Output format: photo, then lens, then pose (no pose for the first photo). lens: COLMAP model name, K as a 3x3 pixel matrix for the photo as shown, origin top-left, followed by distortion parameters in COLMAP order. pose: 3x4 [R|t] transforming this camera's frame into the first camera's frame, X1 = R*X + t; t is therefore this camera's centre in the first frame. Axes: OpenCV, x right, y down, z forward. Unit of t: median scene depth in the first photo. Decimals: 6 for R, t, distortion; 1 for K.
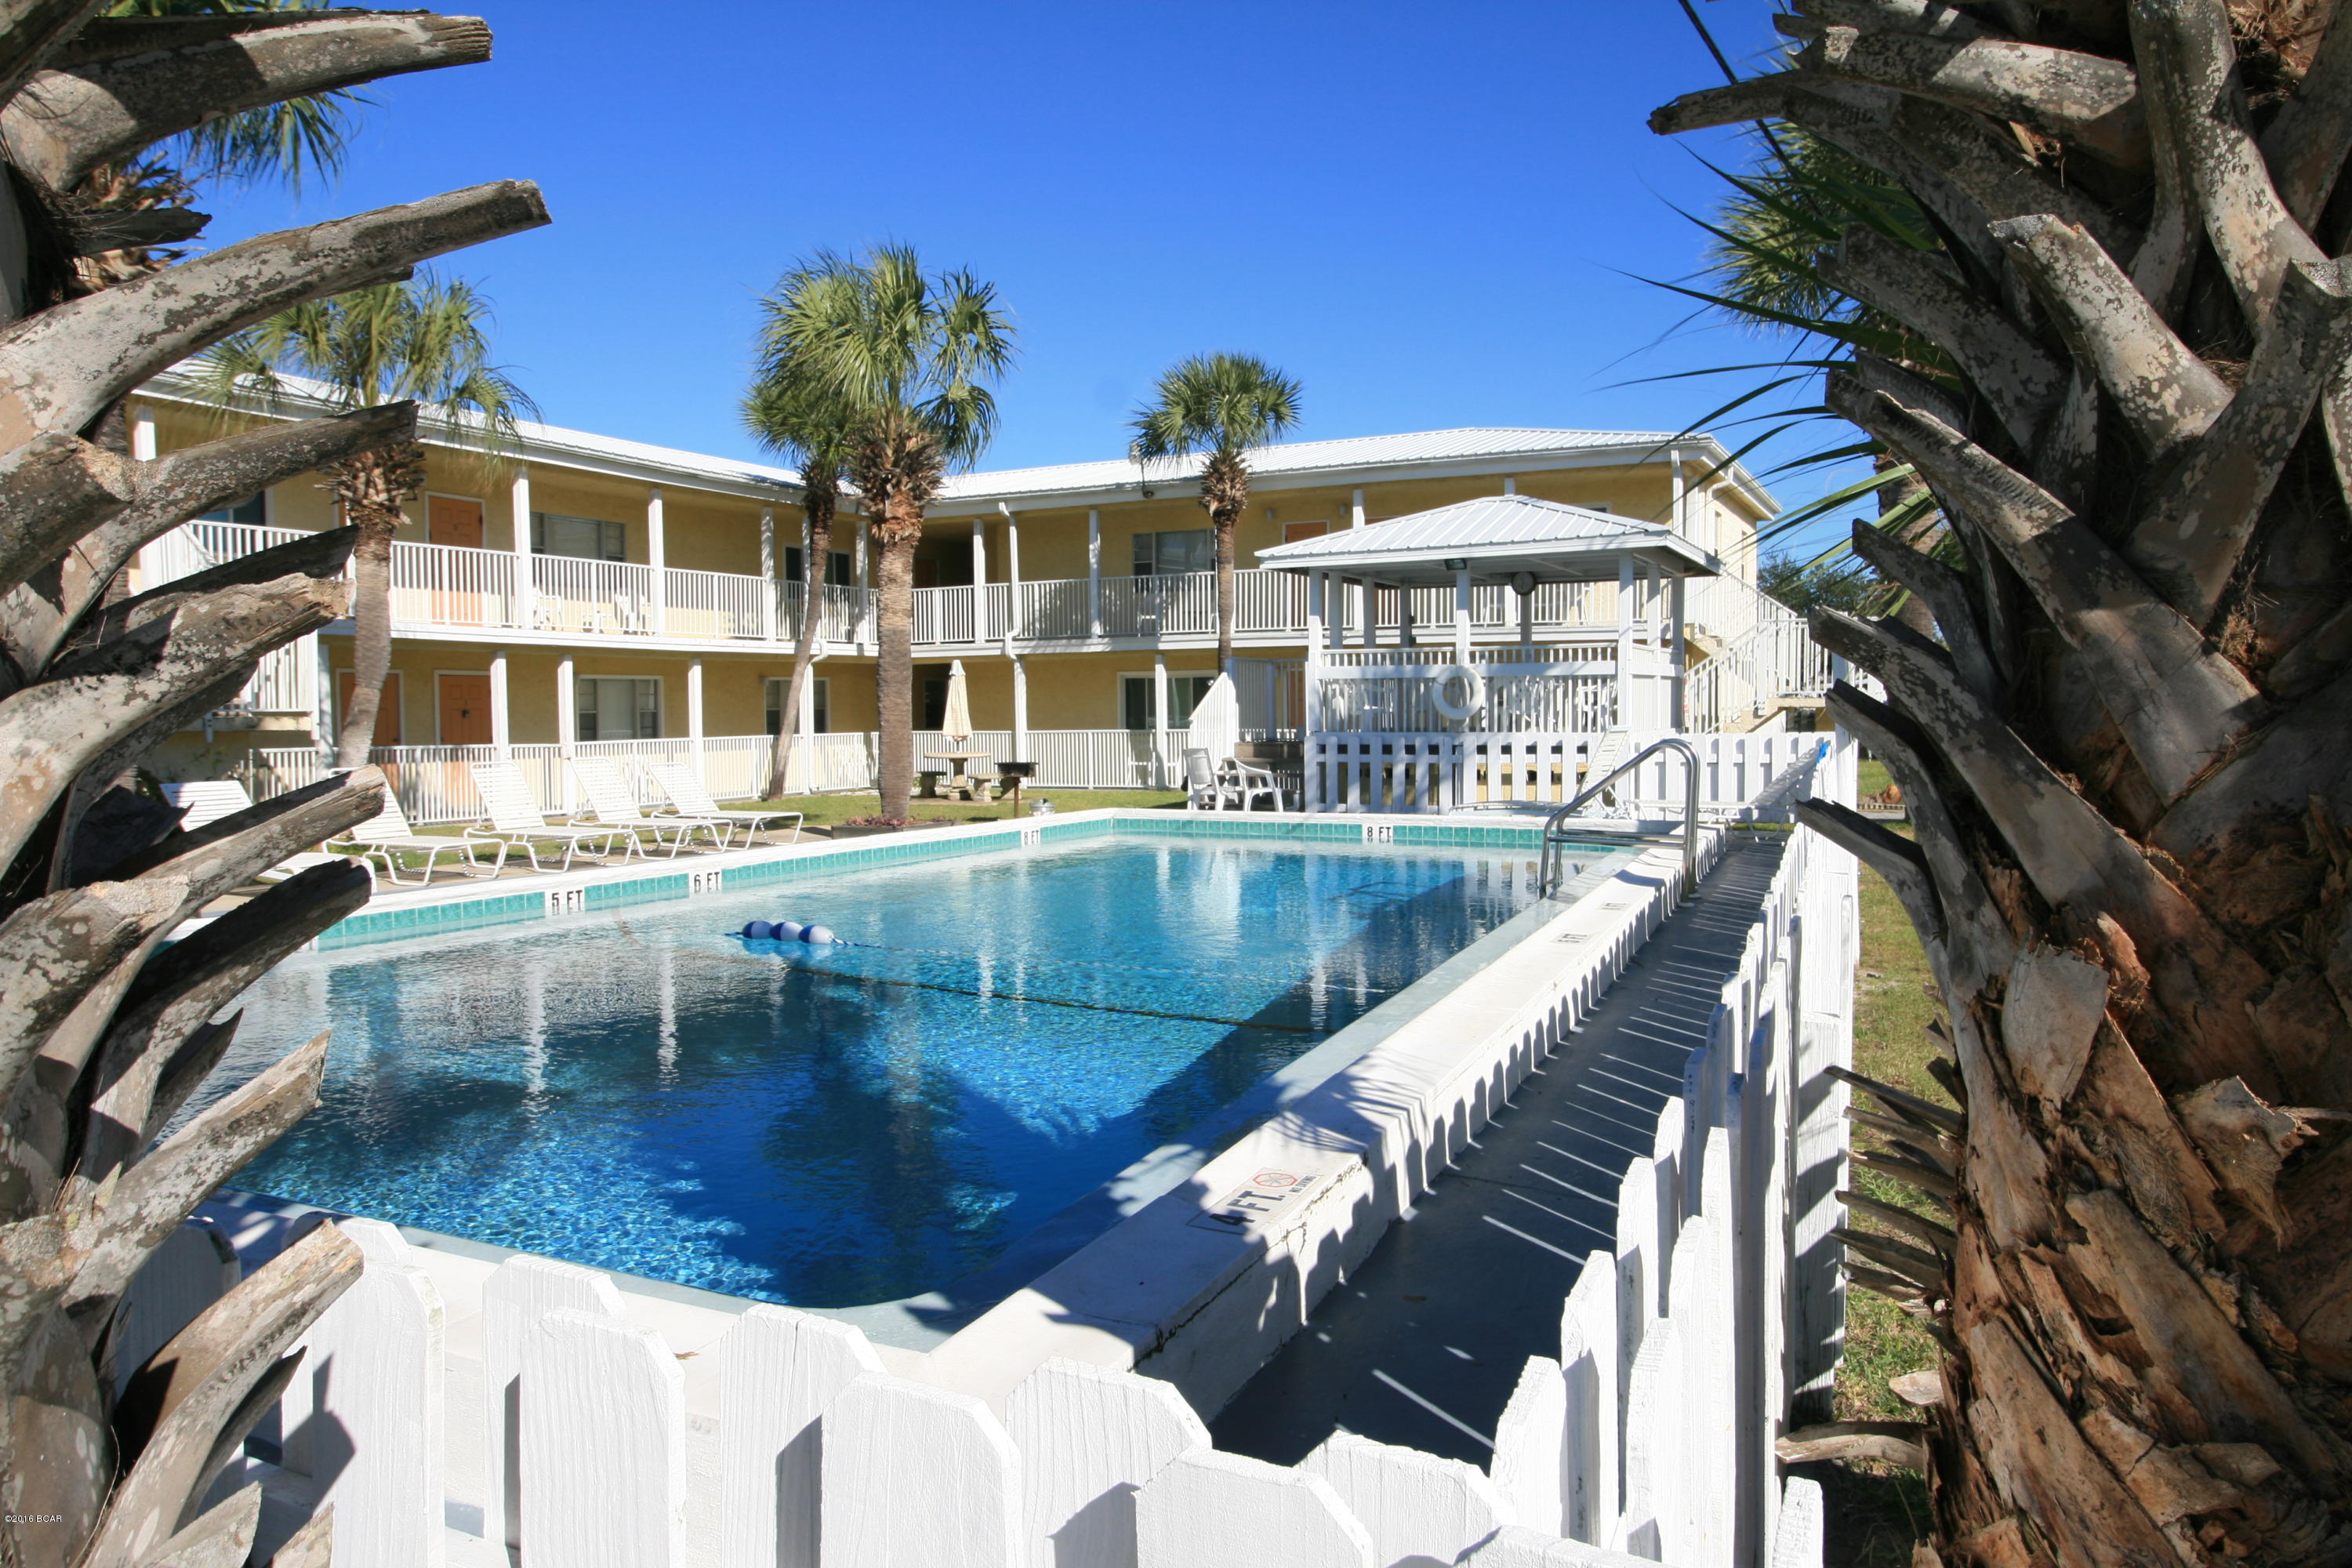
lens RADIAL K [[1525.2, 0, 1179.3], [0, 1525.2, 767.3], [0, 0, 1]] dist [0.009614, -0.010734]
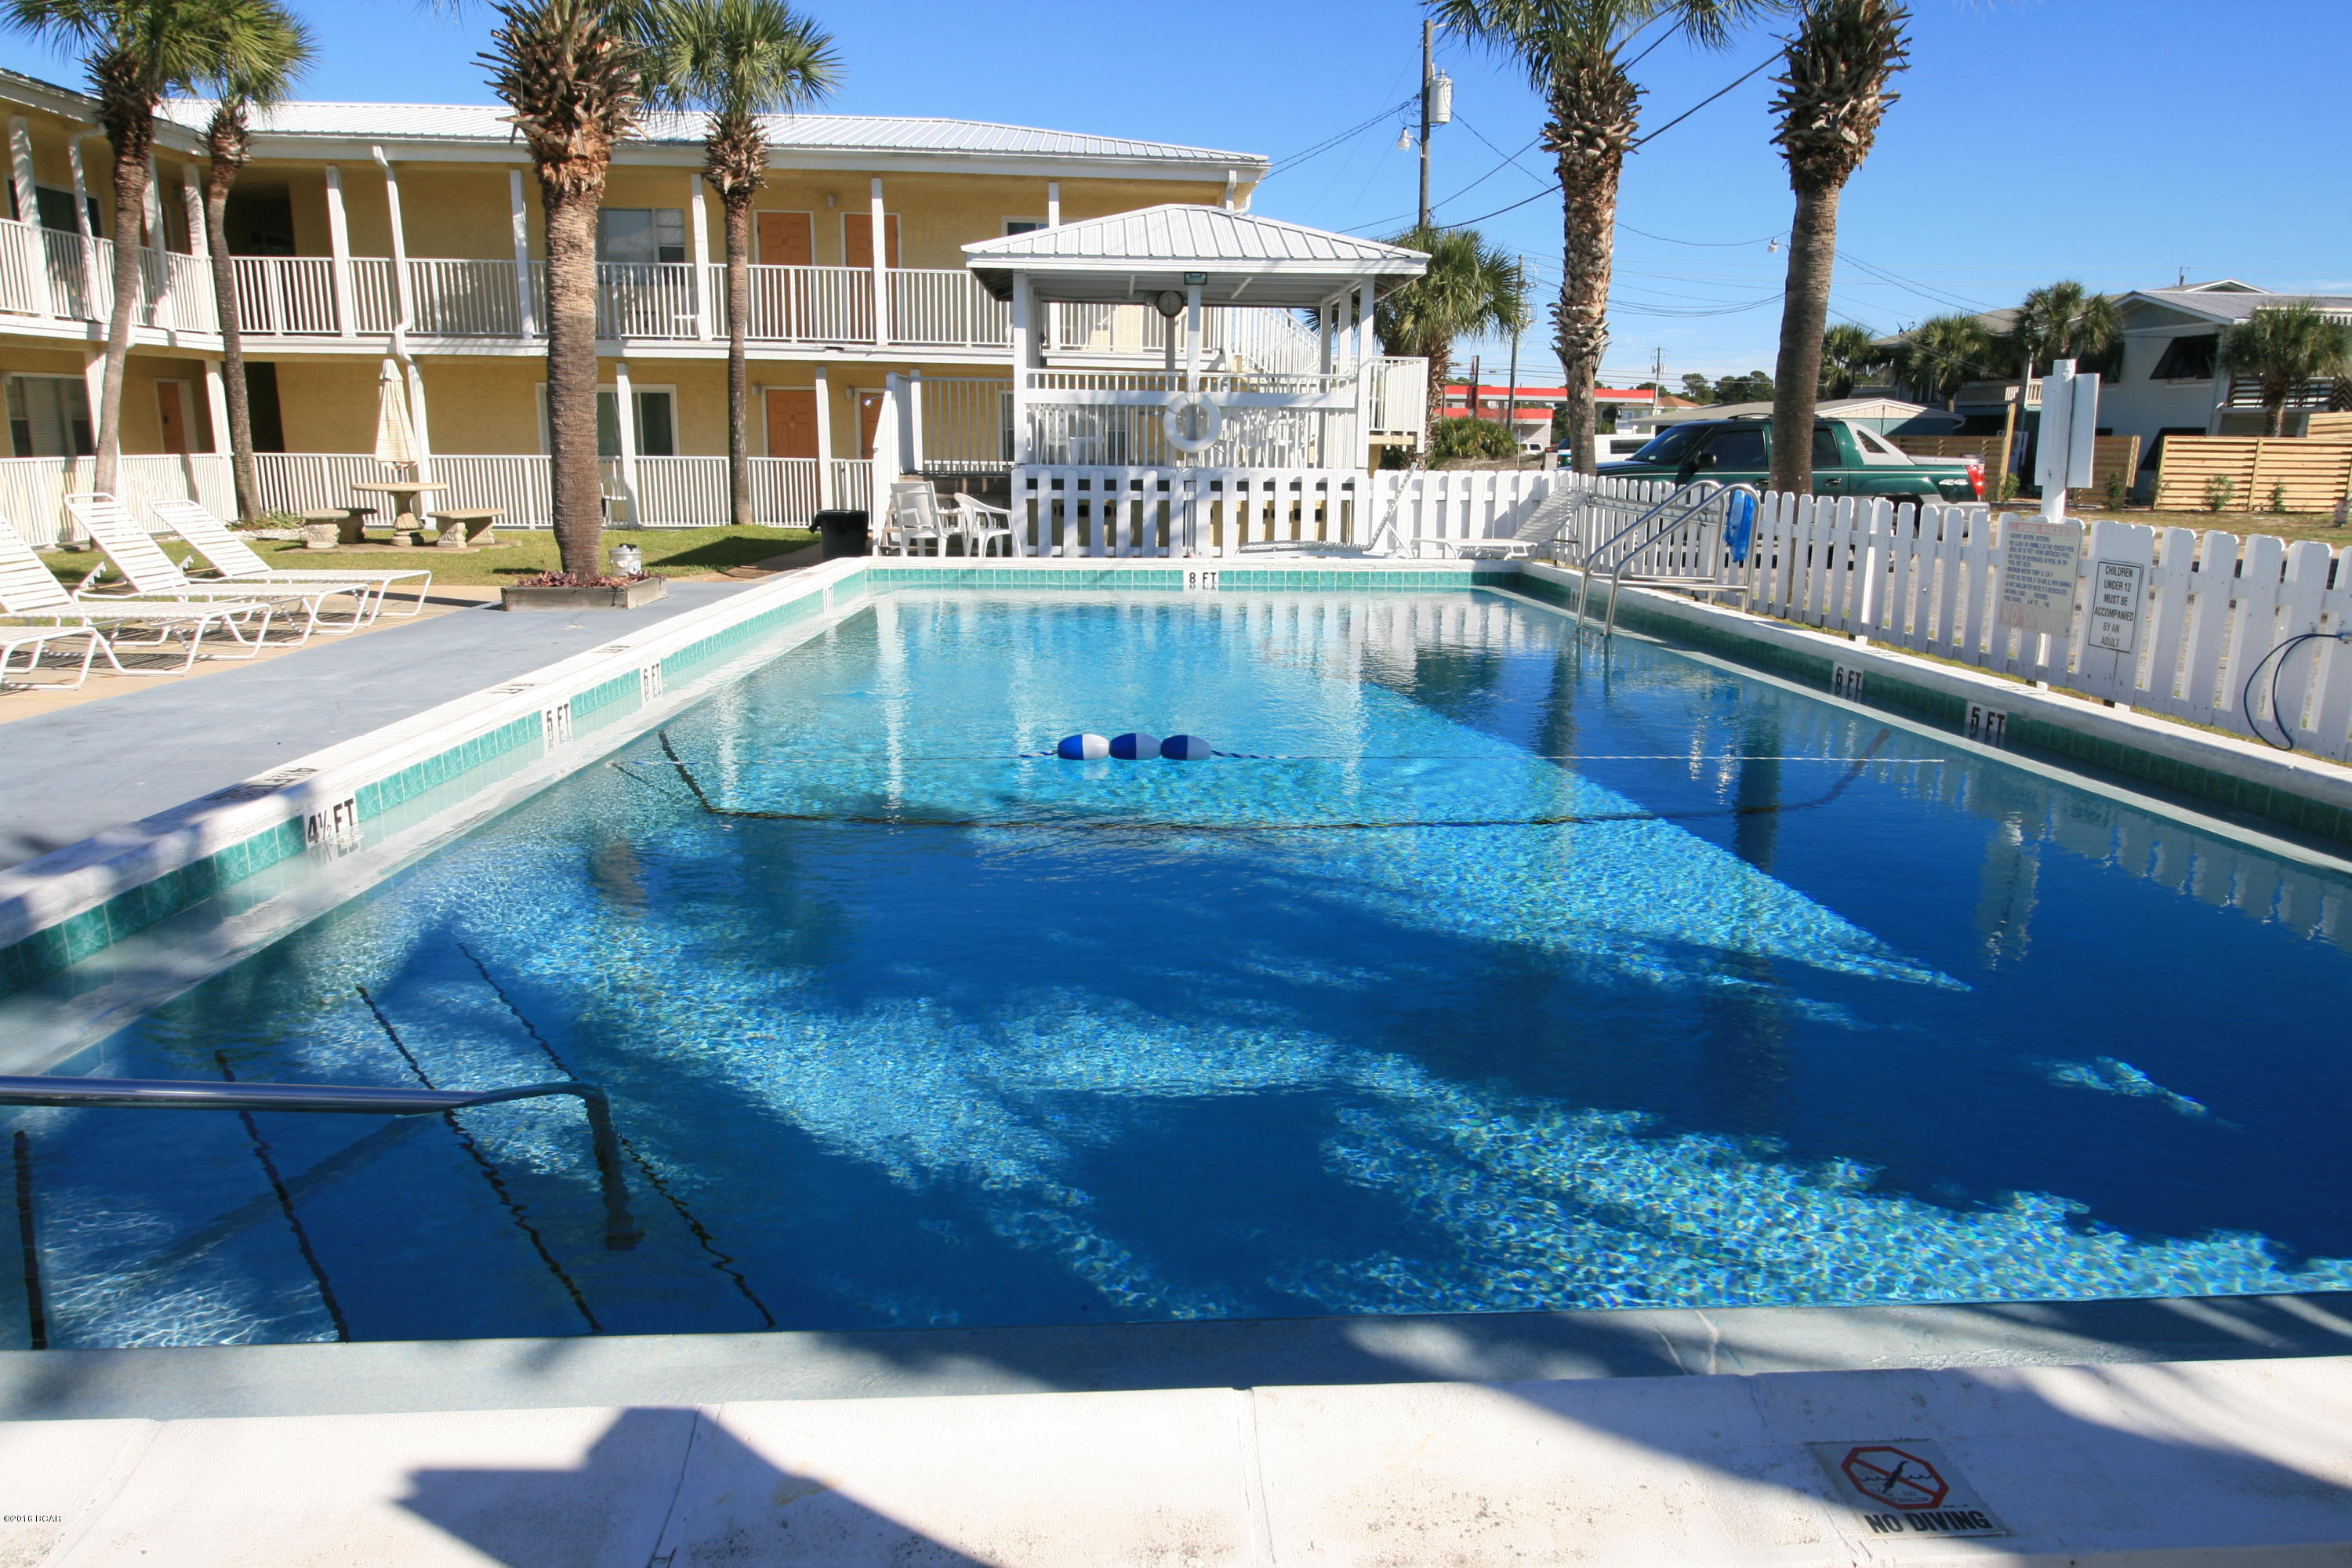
lens RADIAL K [[1525.2, 0, 1187.3], [0, 1525.2, 762.5], [0, 0, 1]] dist [0.009614, -0.010734]
pose [[0.861124, -0.087365, 0.500832, -0.233137], [-0.000063, 0.985106, 0.171950, -0.004103], [-0.508395, -0.148102, 0.848293, 0.143853]]
